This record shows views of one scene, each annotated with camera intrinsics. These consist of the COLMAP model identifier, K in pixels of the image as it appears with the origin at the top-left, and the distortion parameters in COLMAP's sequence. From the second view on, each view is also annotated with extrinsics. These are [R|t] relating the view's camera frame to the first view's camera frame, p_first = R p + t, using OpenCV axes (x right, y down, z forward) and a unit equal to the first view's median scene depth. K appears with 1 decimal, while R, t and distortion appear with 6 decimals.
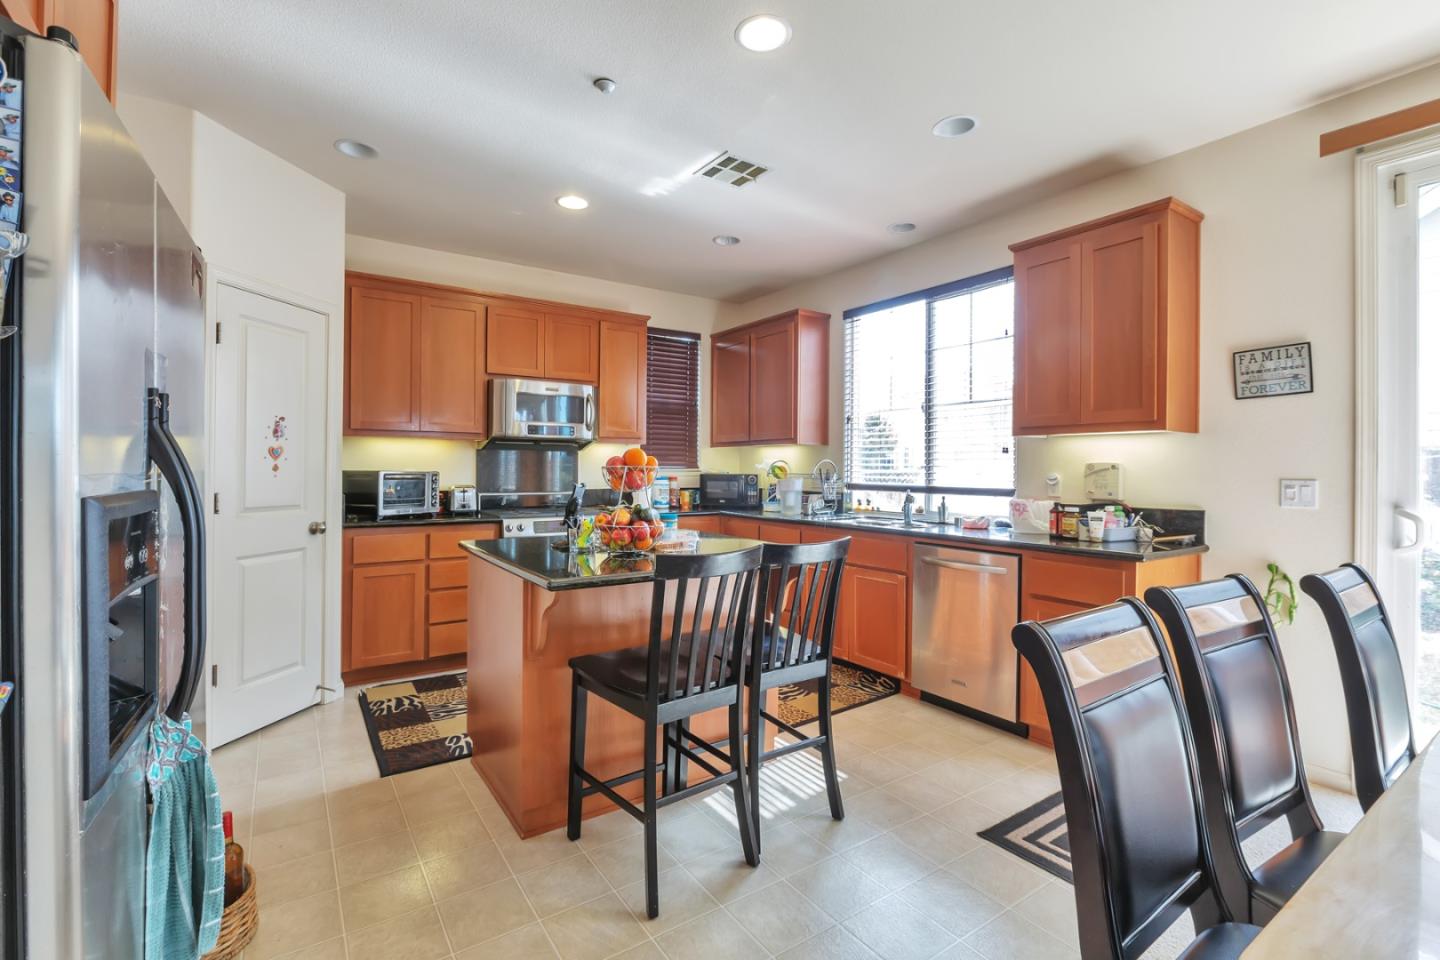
lens RADIAL K [[646.0, 0, 716.1], [0, 646.0, 452.2], [0, 0, 1]] dist [0.000826, 0.000259]
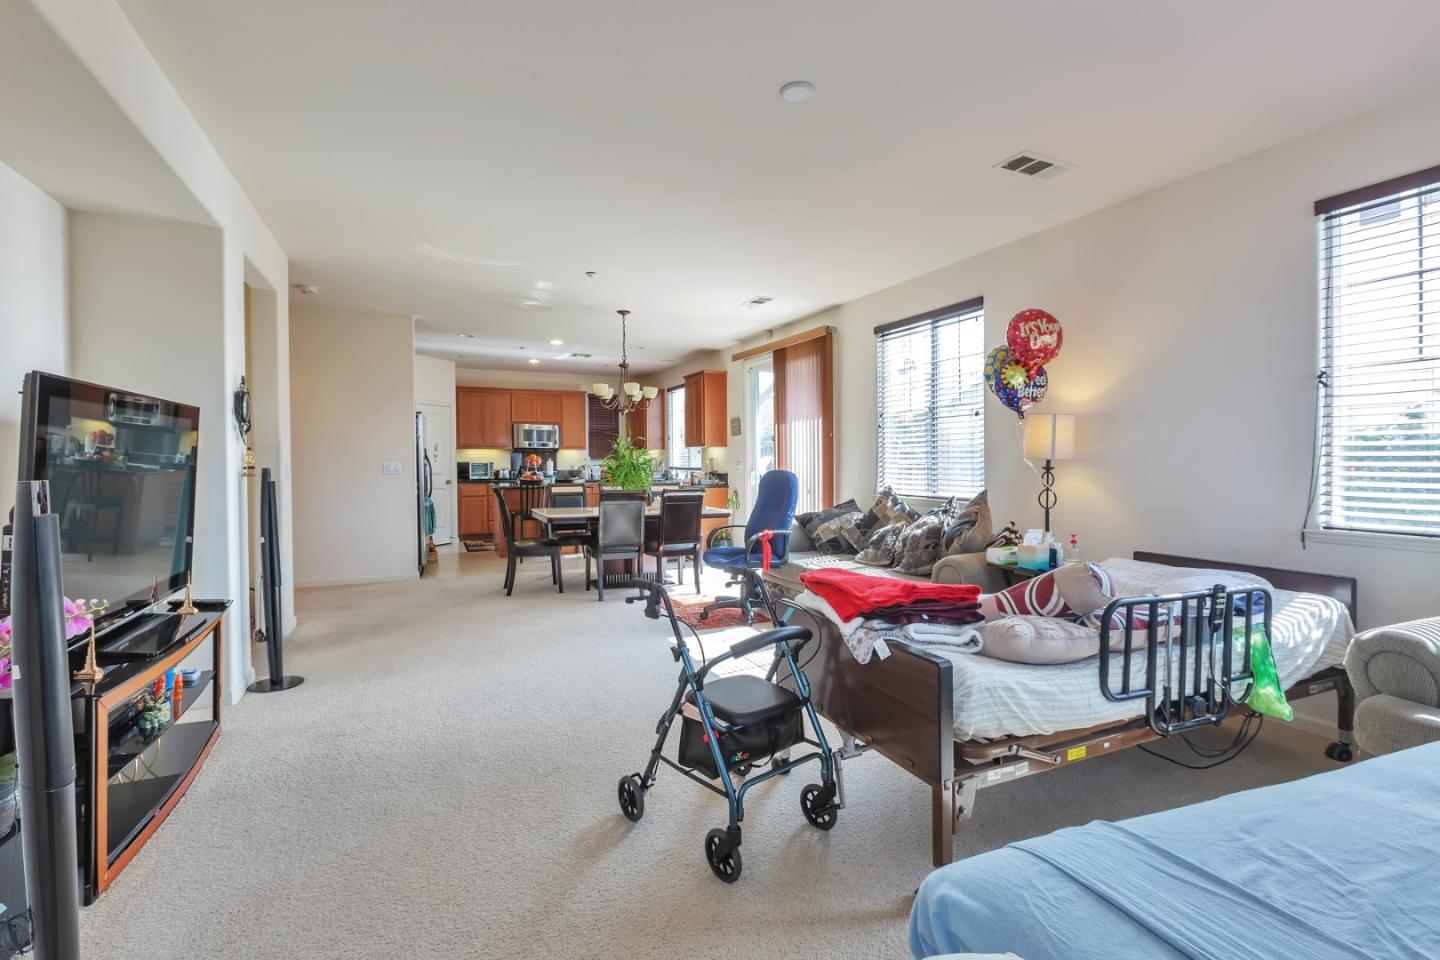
lens RADIAL K [[680.4, 0, 720.0], [0, 680.4, 480.0], [0, 0, 1]] dist [0.050336, 0.000101]
pose [[0.984806, -0.001995, -0.173645, 0.865807], [0.010825, 0.998695, 0.049918, -0.023346], [0.173319, -0.051040, 0.983542, -1.407567]]
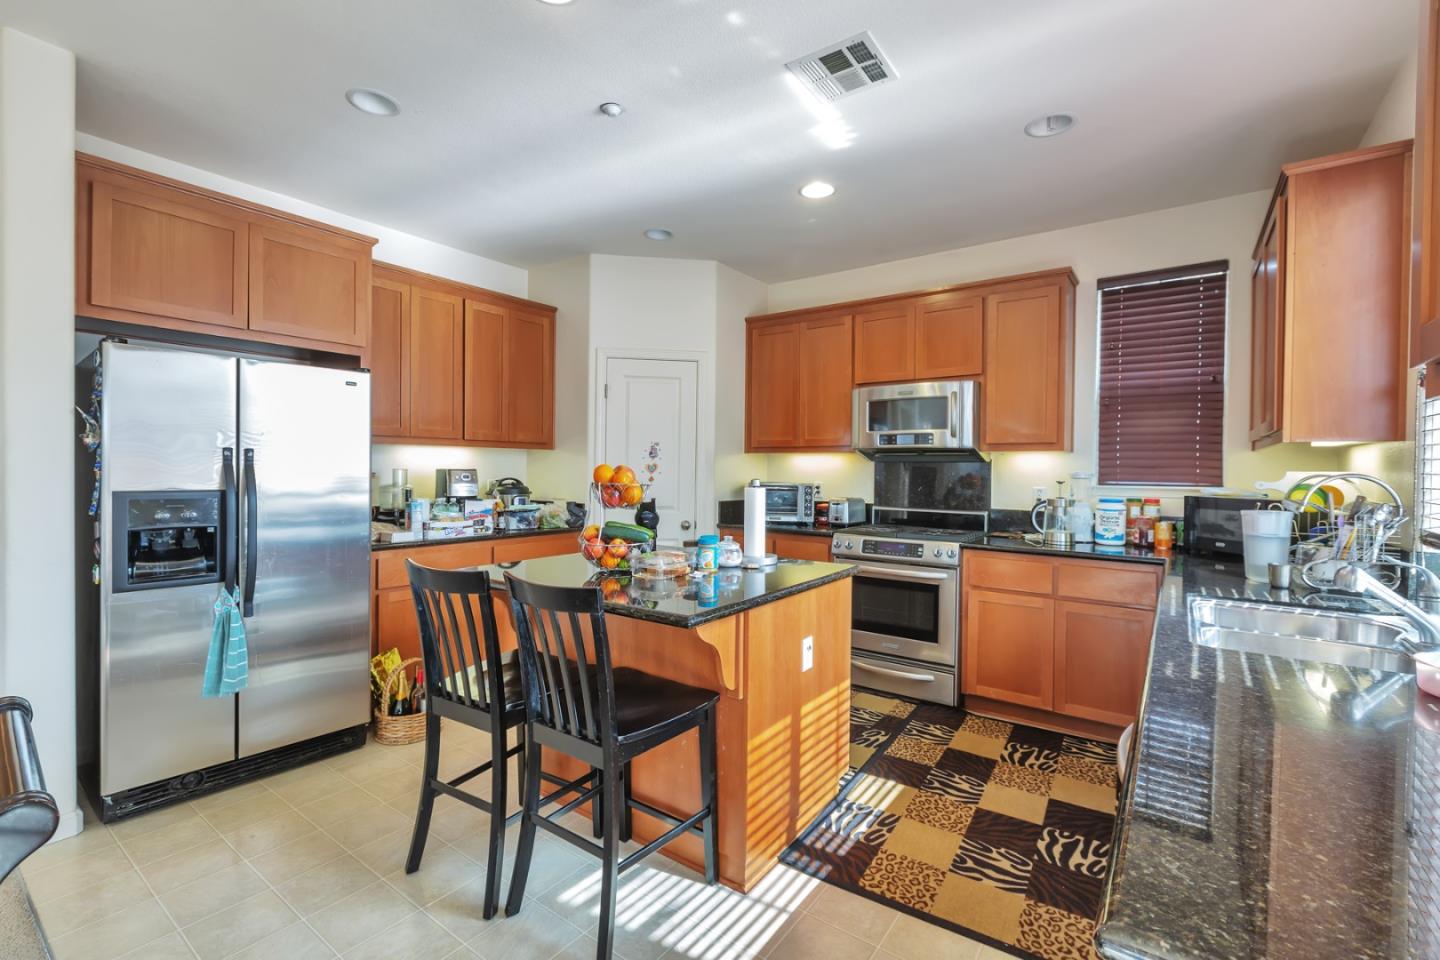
lens RADIAL K [[640.1, 0, 703.2], [0, 640.1, 460.5], [0, 0, 1]] dist [-0.001207, 0.000001]
pose [[0.323743, -0.017984, -0.945974, 0.490709], [0.014187, 0.999799, -0.014152, 0.003583], [0.946039, -0.008839, 0.323933, 0.474181]]
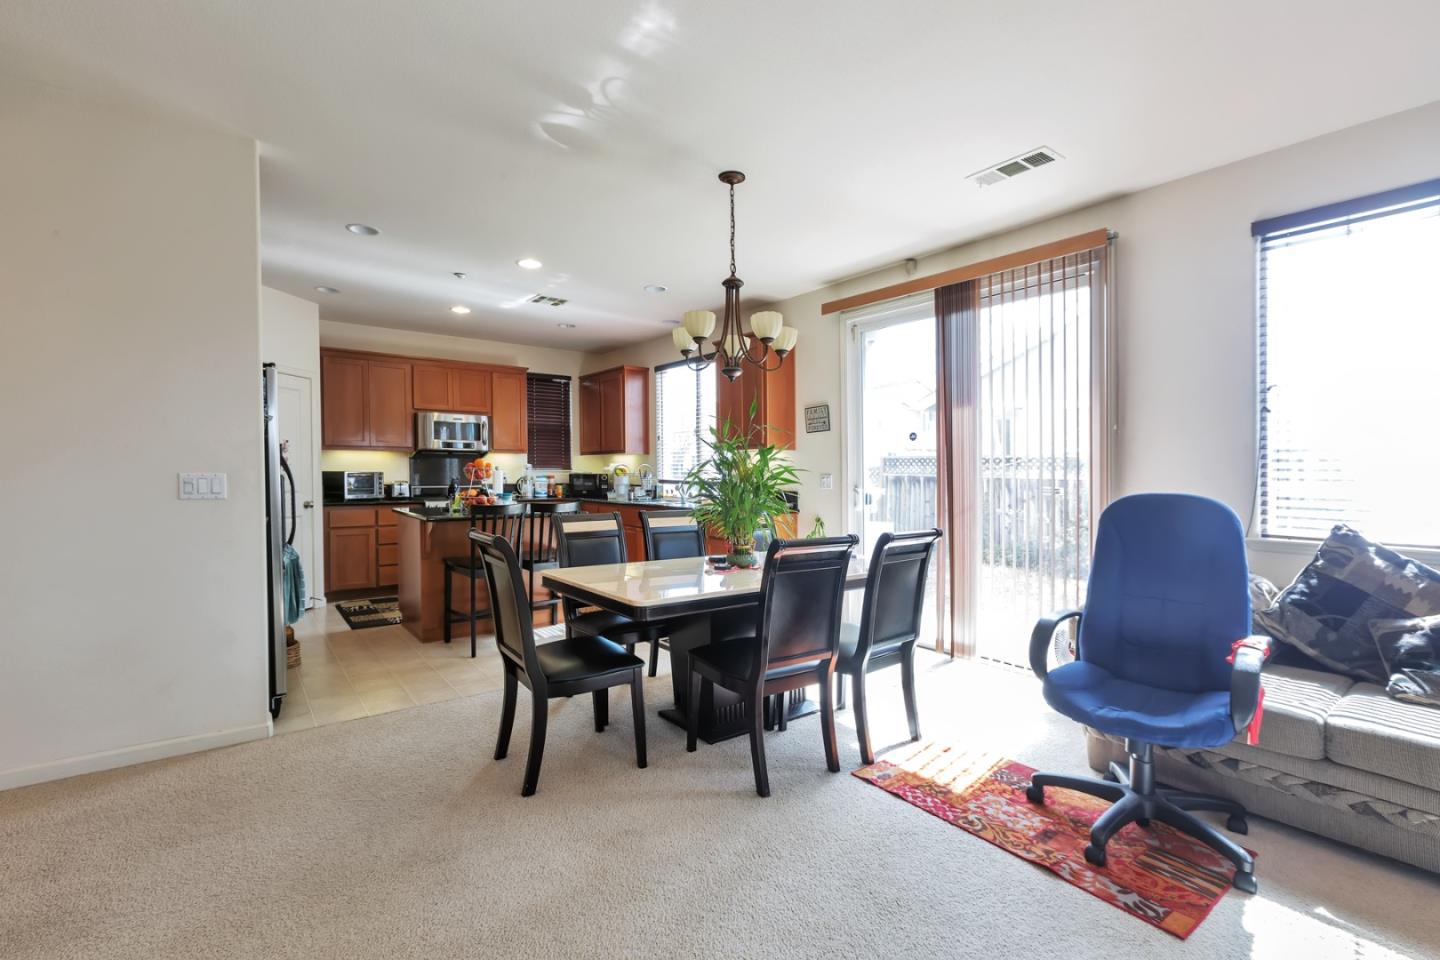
lens RADIAL K [[655.0, 0, 728.8], [0, 655.0, 484.3], [0, 0, 1]] dist [0.000914, 0.000216]
pose [[0.998009, -0.003348, 0.062977, 0.300892], [0.000605, 0.999052, 0.043525, -0.008585], [-0.063063, -0.043400, 0.997065, -0.625763]]
